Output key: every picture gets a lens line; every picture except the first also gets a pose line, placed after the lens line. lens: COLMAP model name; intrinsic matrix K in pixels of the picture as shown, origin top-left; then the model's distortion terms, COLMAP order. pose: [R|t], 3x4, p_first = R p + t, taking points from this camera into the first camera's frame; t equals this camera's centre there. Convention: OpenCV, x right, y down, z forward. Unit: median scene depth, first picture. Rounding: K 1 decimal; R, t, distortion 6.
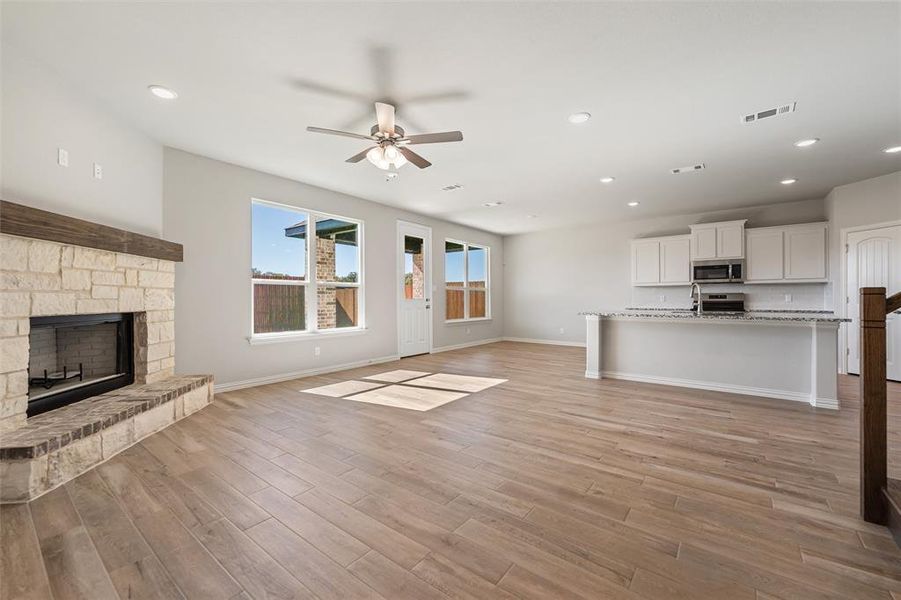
lens RADIAL K [[368.2, 0, 450.0], [0, 368.2, 296.0], [0, 0, 1]] dist [0.000803, -0.000849]
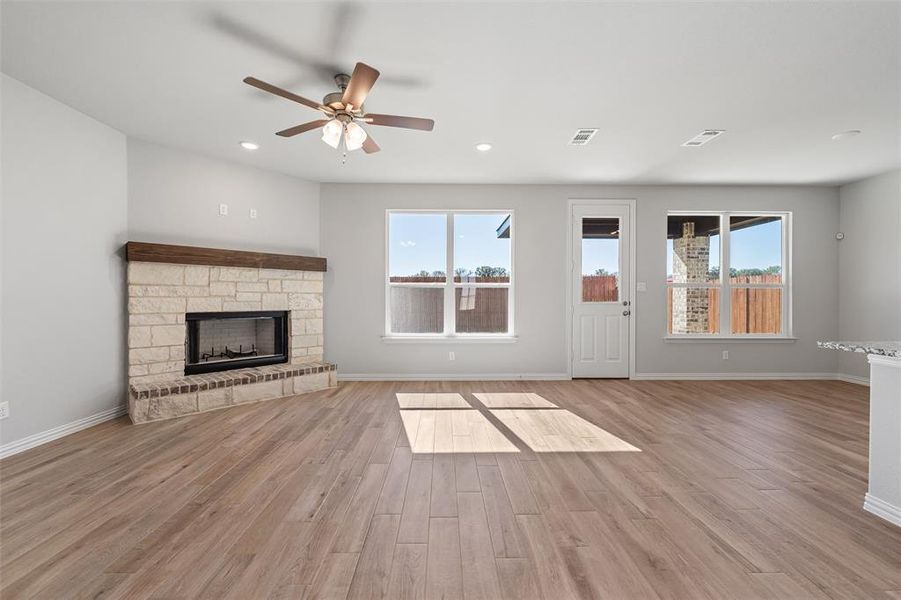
lens RADIAL K [[368.2, 0, 449.8], [0, 368.2, 300.4], [0, 0, 1]] dist [0.000803, -0.000849]
pose [[0.625202, 0.007150, -0.780430, 0.604128], [0.002885, 0.999930, 0.011473, -0.008961], [0.780458, -0.009424, 0.625138, 0.630100]]
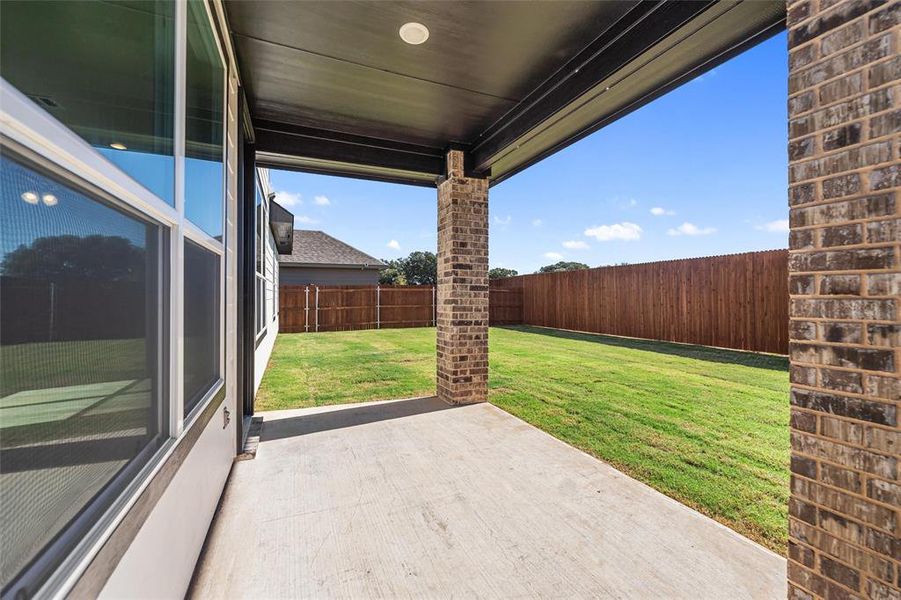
lens RADIAL K [[368.2, 0, 452.0], [0, 368.2, 293.1], [0, 0, 1]] dist [0.000803, -0.000849]
pose [[-0.476904, -0.000027, -0.878955, 0.294470], [0.010849, 0.999924, -0.005917, 0.027559], [0.878888, -0.012358, -0.476867, 2.940315]]
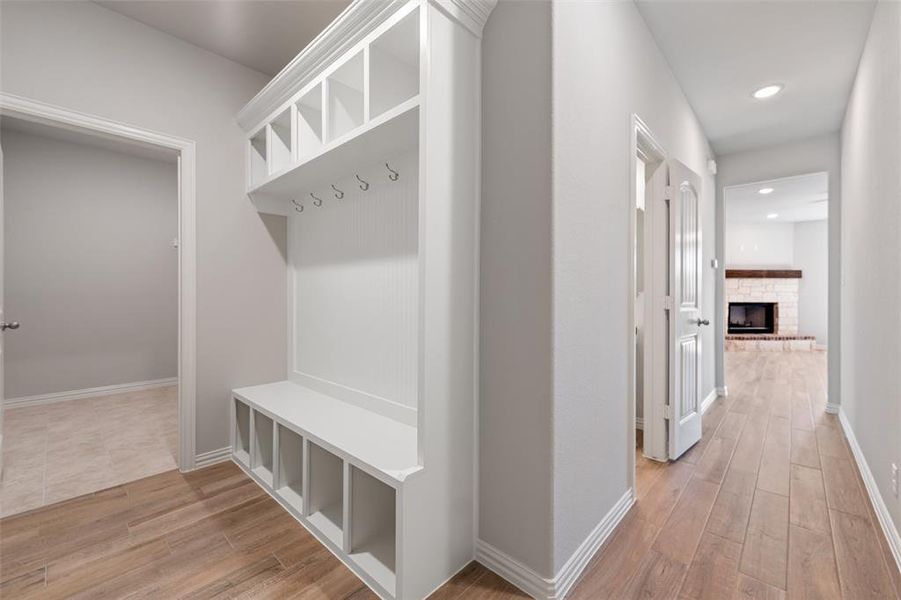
lens RADIAL K [[368.2, 0, 448.9], [0, 368.2, 294.6], [0, 0, 1]] dist [0.000803, -0.000849]
pose [[-0.094655, 0.012233, -0.995435, 1.682842], [0.004239, 0.999920, 0.011885, -0.042657], [0.995501, -0.003095, -0.094699, -0.836412]]
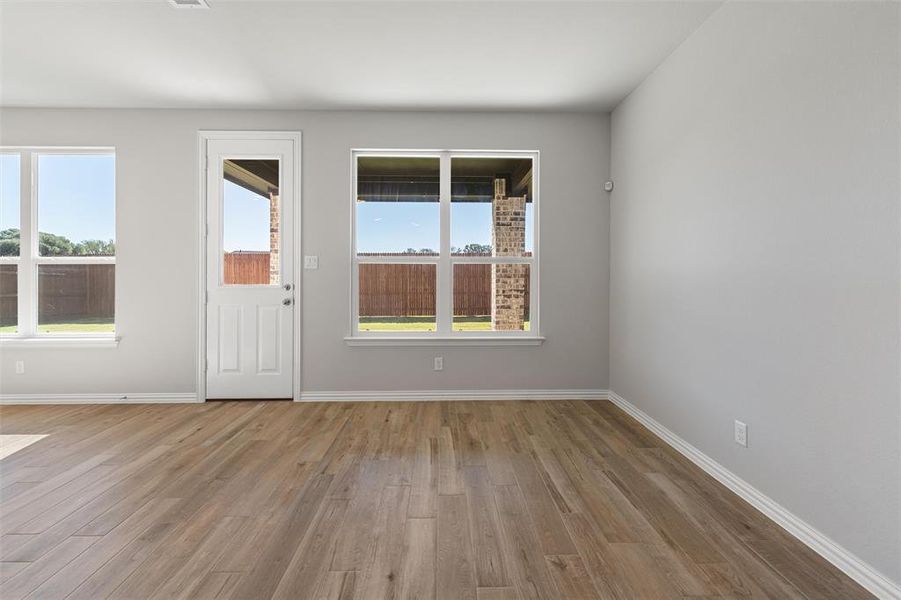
lens RADIAL K [[368.2, 0, 447.9], [0, 368.2, 279.2], [0, 0, 1]] dist [0.000803, -0.000849]
pose [[0.626393, 0.007902, -0.779467, 0.941350], [0.004387, 0.999897, 0.013662, -0.011196], [0.779495, -0.011977, 0.626294, 1.863183]]
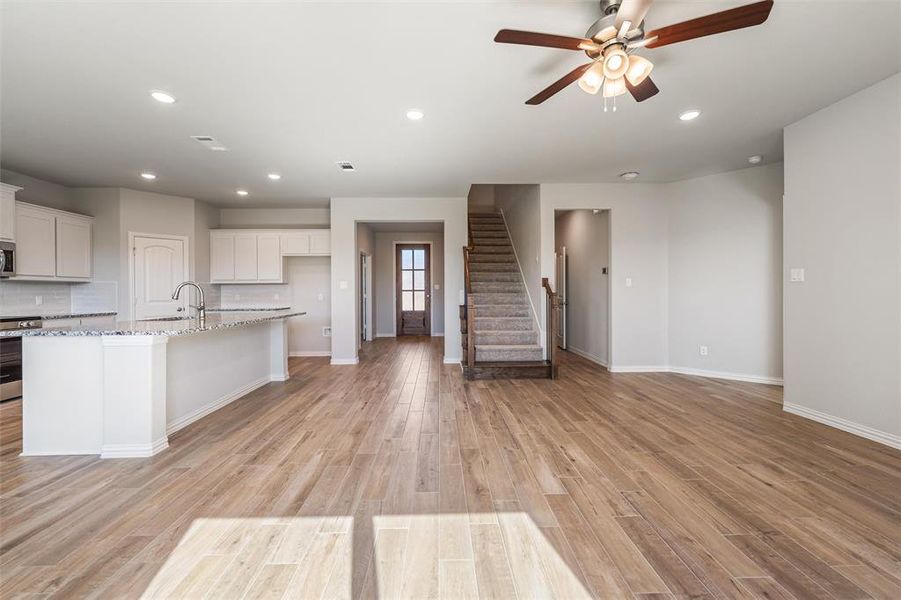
lens RADIAL K [[368.2, 0, 446.5], [0, 368.2, 294.5], [0, 0, 1]] dist [0.000803, -0.000849]
pose [[-0.629044, 0.001768, 0.777368, -0.443327], [0.002173, 0.999998, -0.000516, -0.007387], [-0.777367, 0.001365, -0.629046, 1.523494]]
